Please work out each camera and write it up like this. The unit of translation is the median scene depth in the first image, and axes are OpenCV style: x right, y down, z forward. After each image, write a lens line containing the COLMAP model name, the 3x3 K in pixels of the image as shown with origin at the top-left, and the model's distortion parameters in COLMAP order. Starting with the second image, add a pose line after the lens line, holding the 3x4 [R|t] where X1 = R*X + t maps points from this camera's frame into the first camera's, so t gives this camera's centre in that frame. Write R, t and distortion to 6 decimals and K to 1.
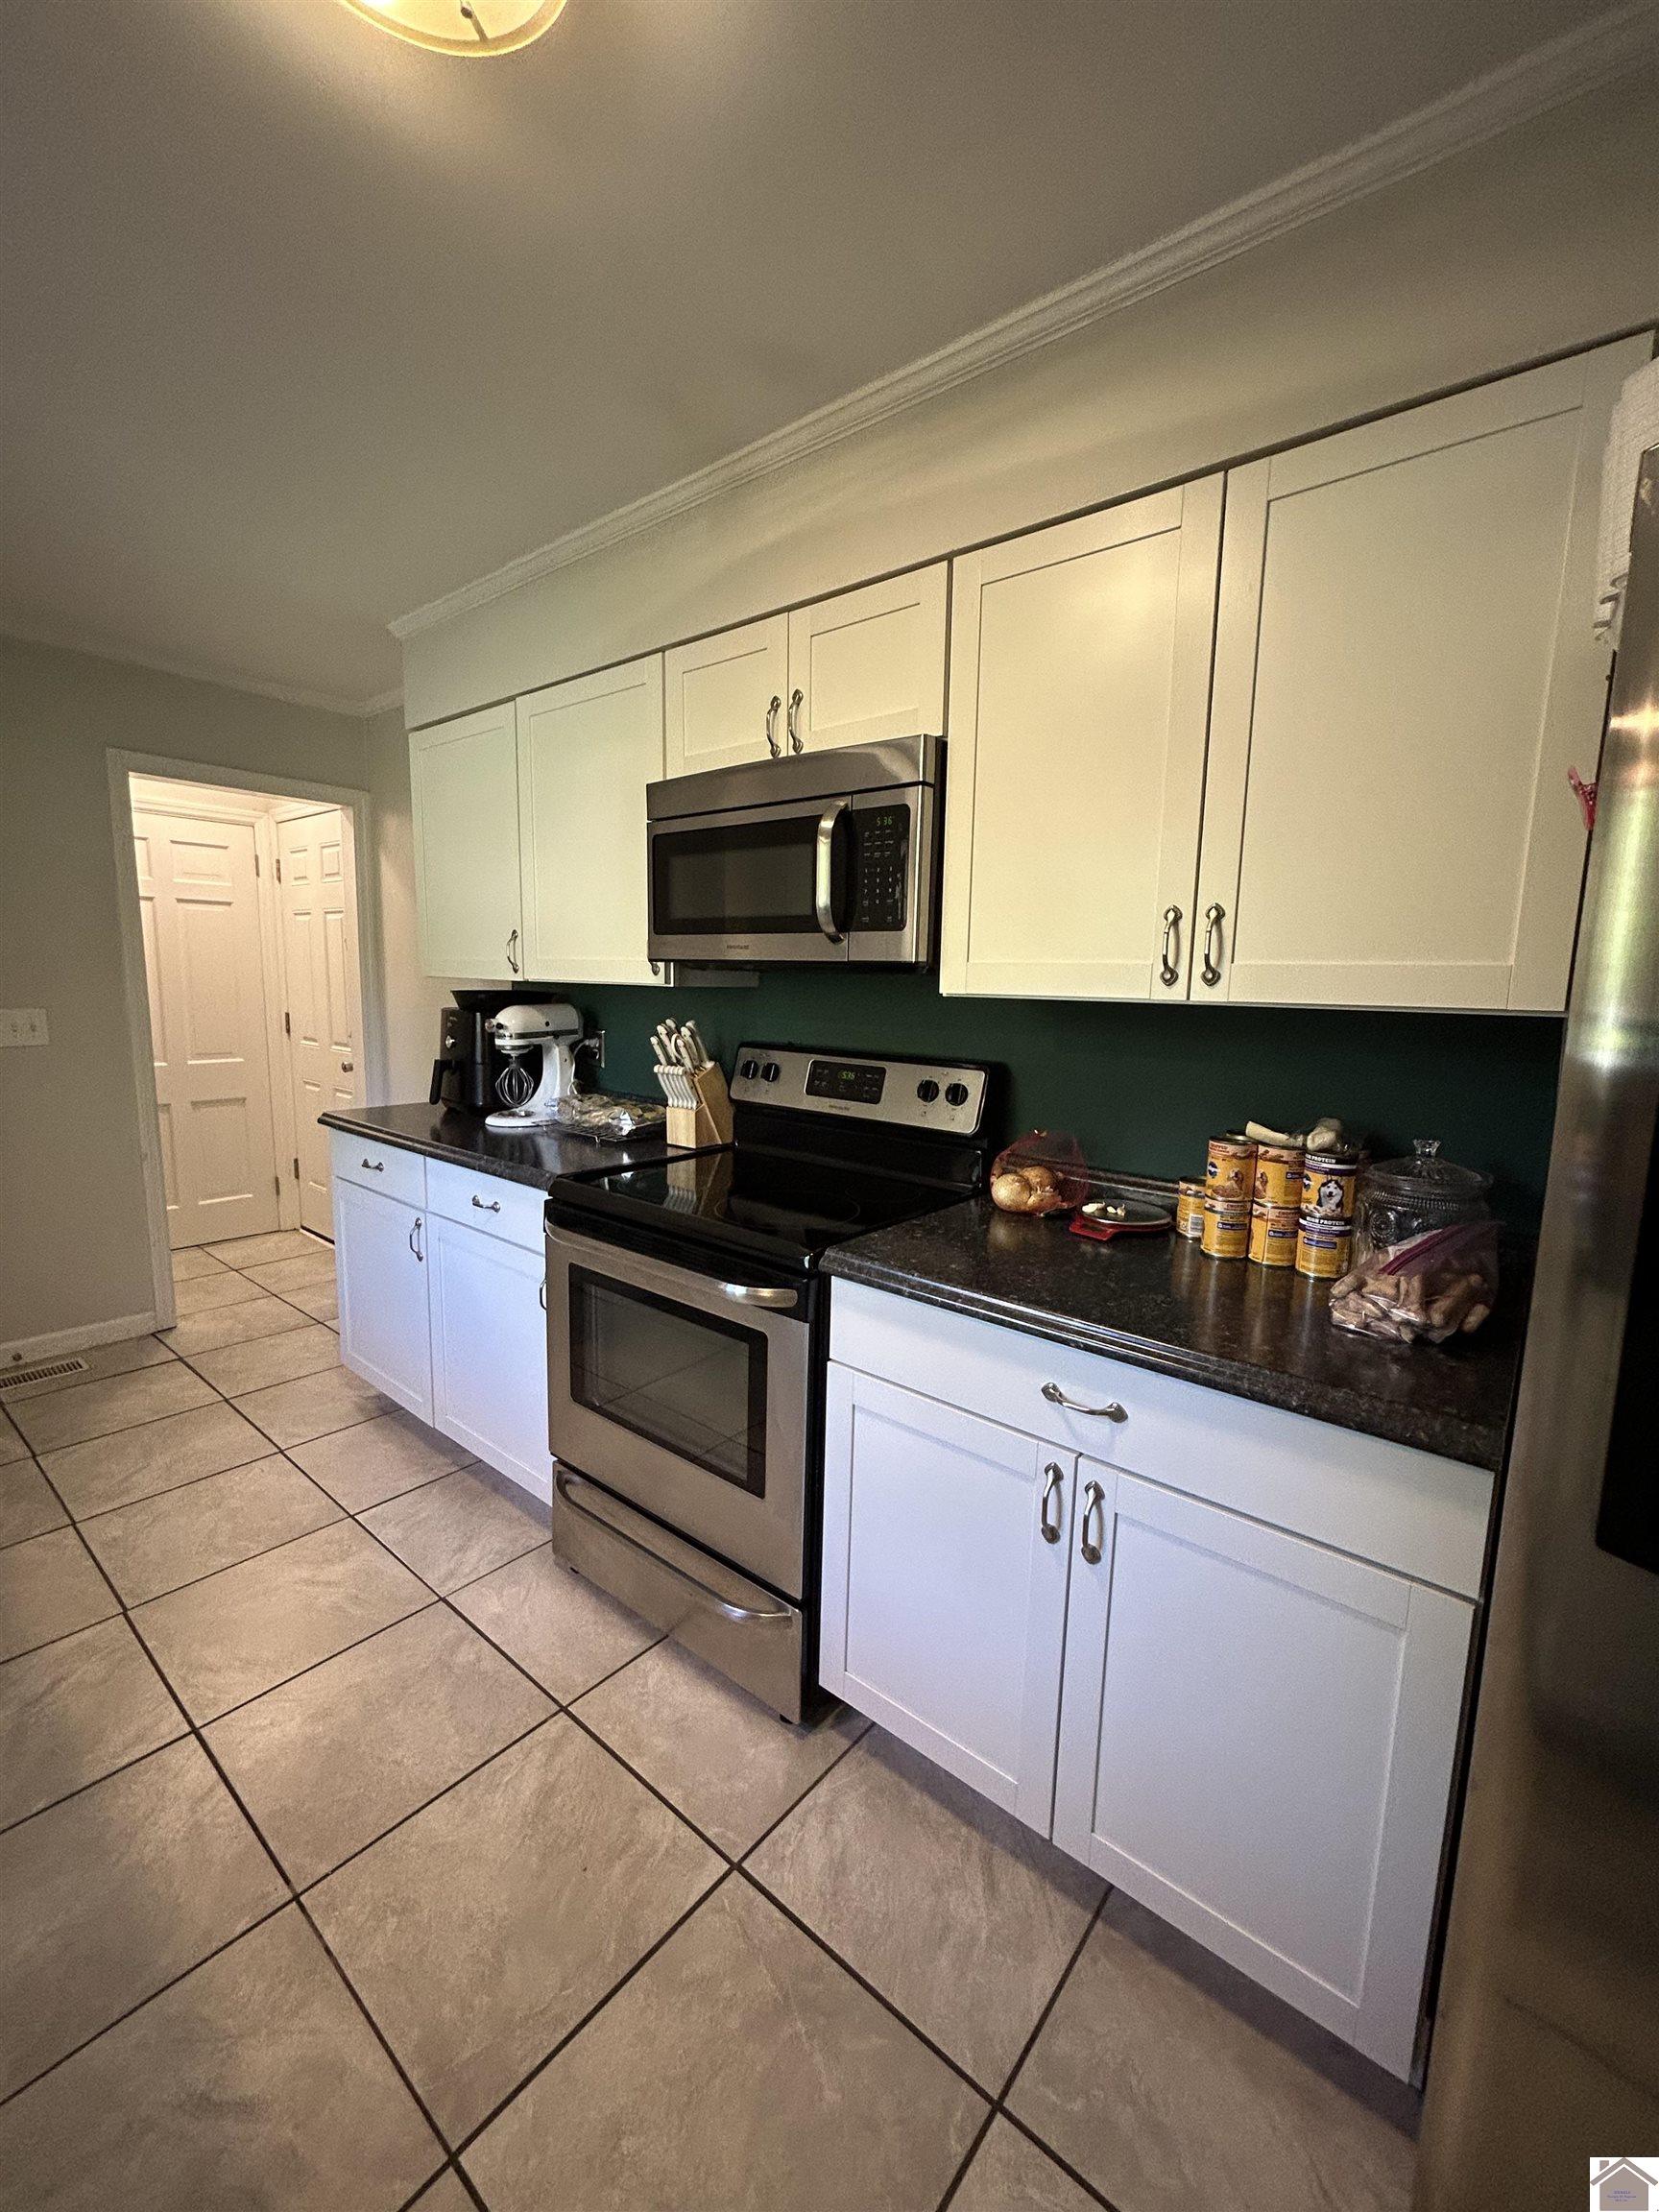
lens RADIAL K [[889.9, 0, 827.9], [0, 889.9, 1106.4], [0, 0, 1]] dist [-0.003489, 0.002072]
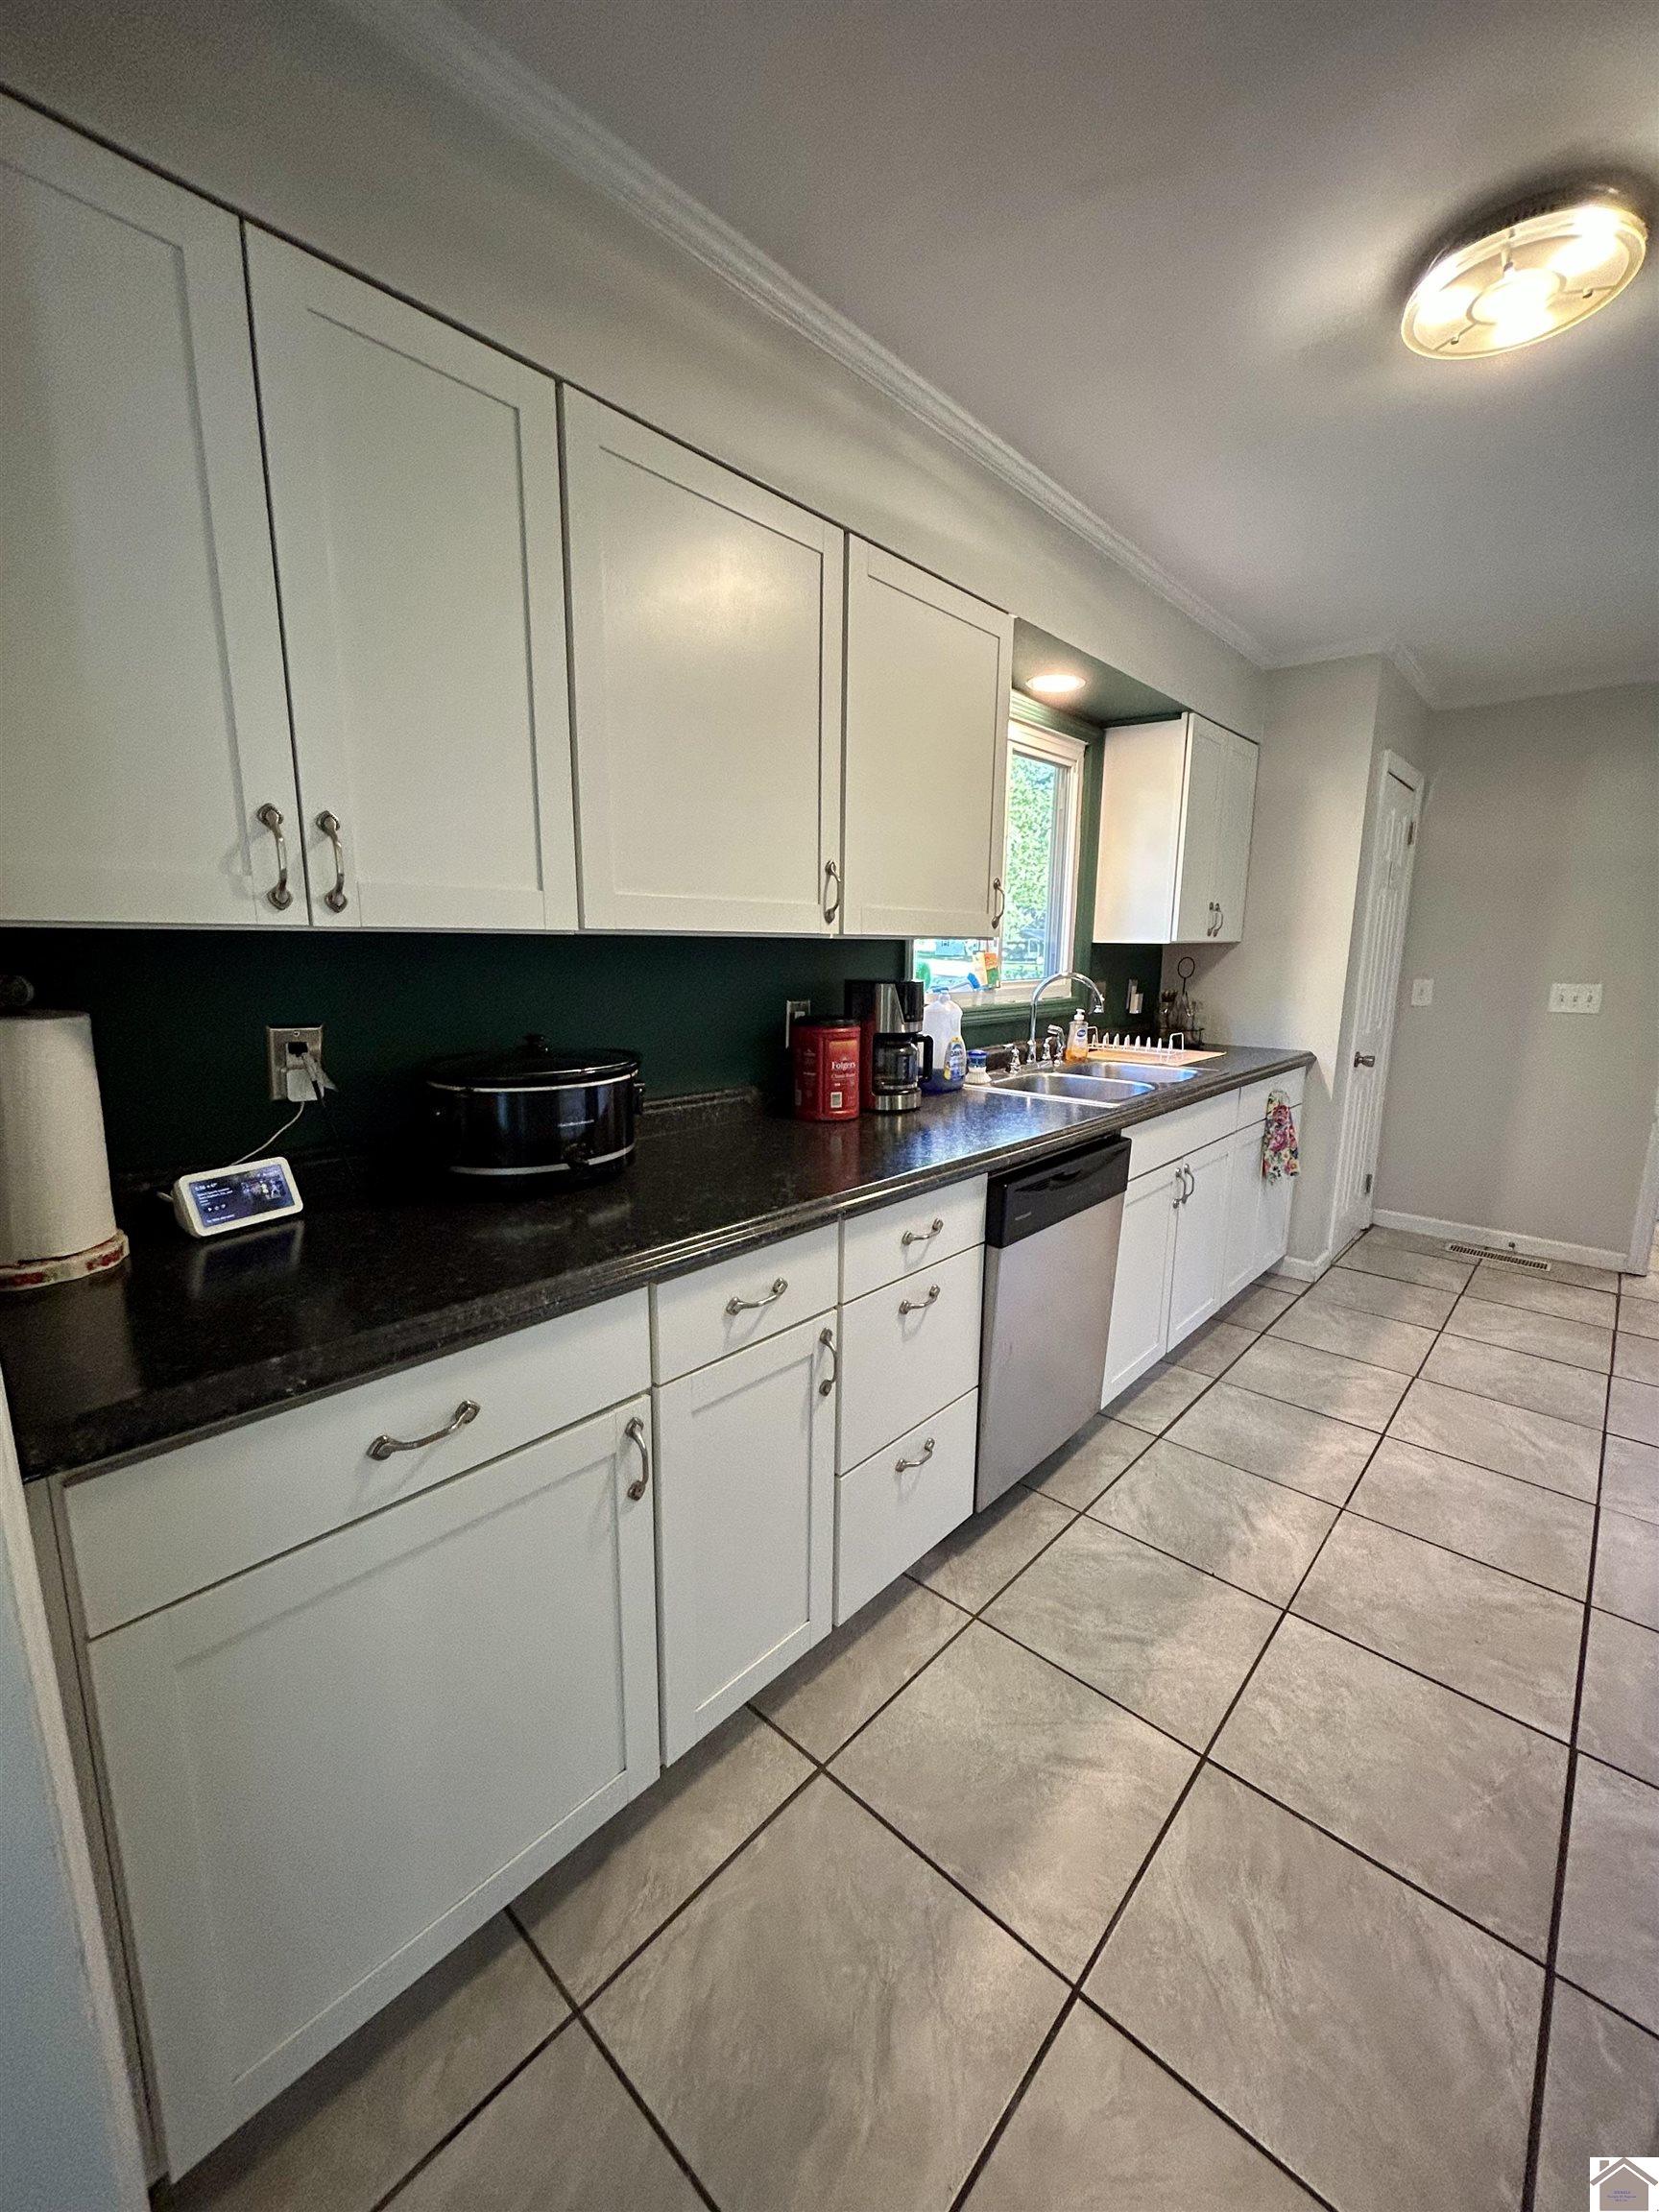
lens RADIAL K [[889.9, 0, 836.6], [0, 889.9, 1105.3], [0, 0, 1]] dist [-0.003489, 0.002072]
pose [[-0.046704, 0.156539, -0.986567, 0.521439], [-0.155754, 0.974424, 0.161985, 0.025616], [0.986691, 0.161227, -0.021128, -0.001472]]
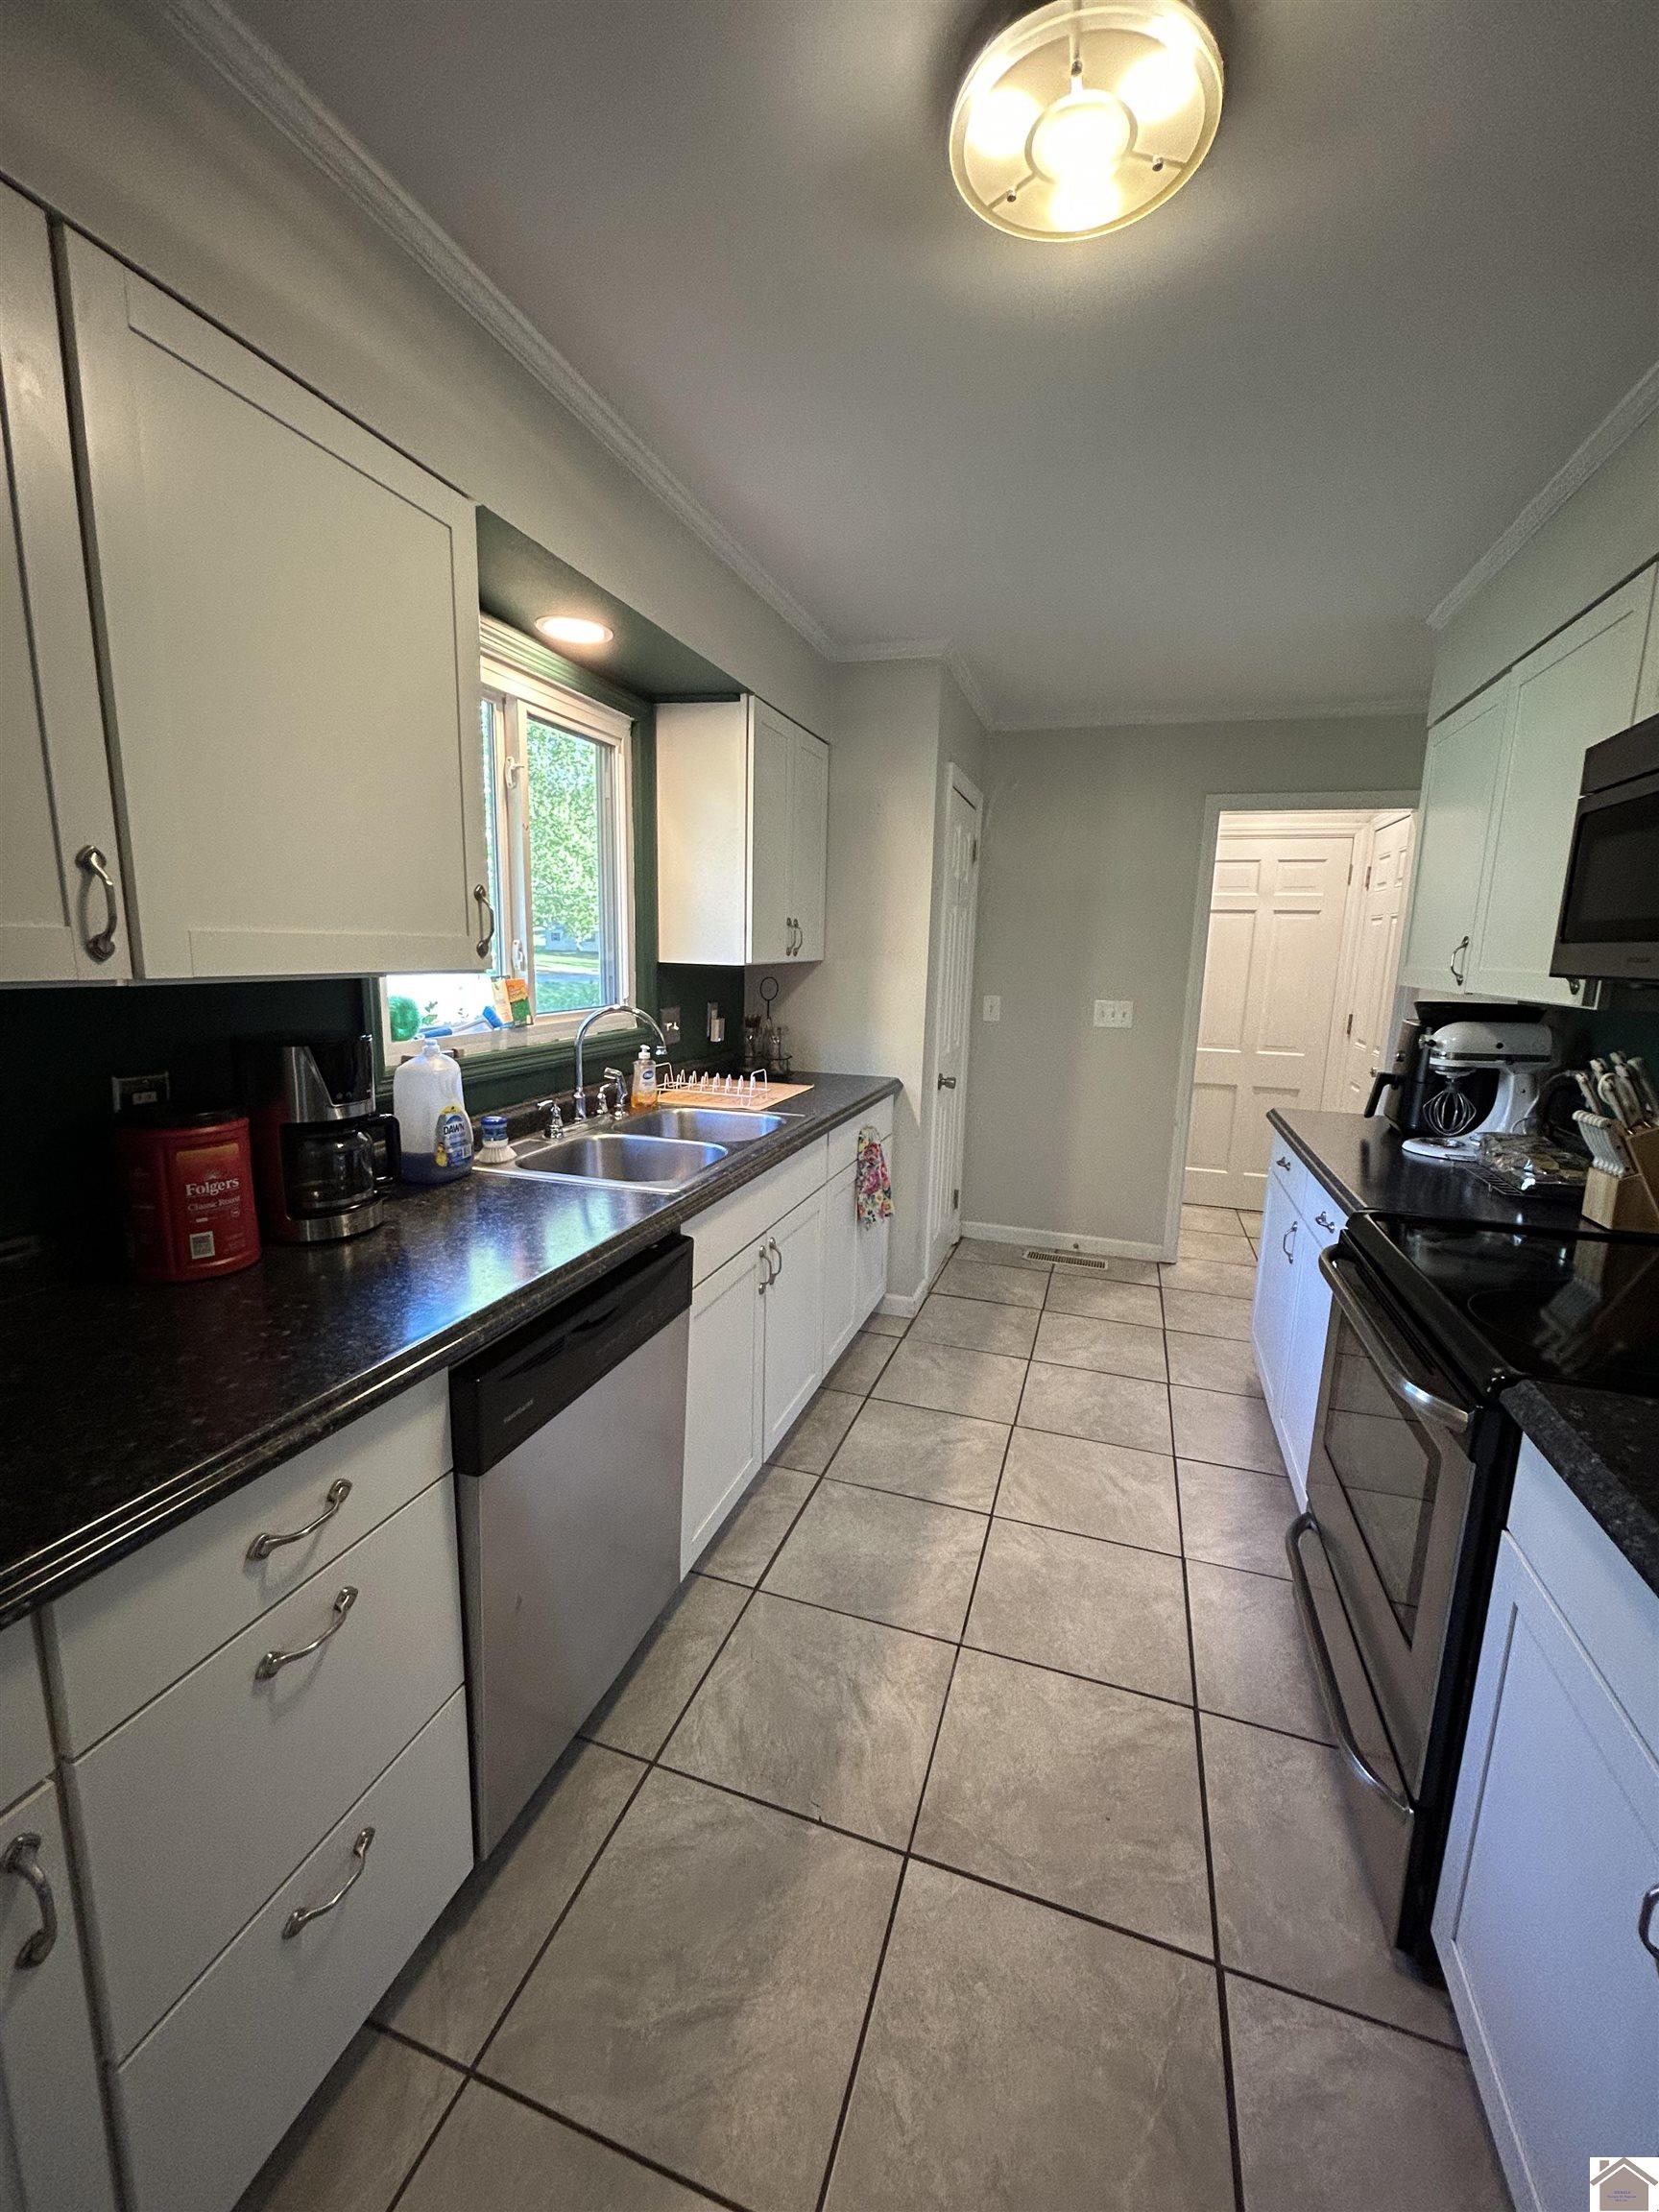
lens RADIAL K [[889.9, 0, 839.3], [0, 889.9, 1106.5], [0, 0, 1]] dist [-0.003489, 0.002072]
pose [[0.367111, 0.153573, -0.917412, 0.266456], [-0.152342, 0.982886, 0.103572, -0.030711], [0.917617, 0.101738, 0.384224, 0.114582]]
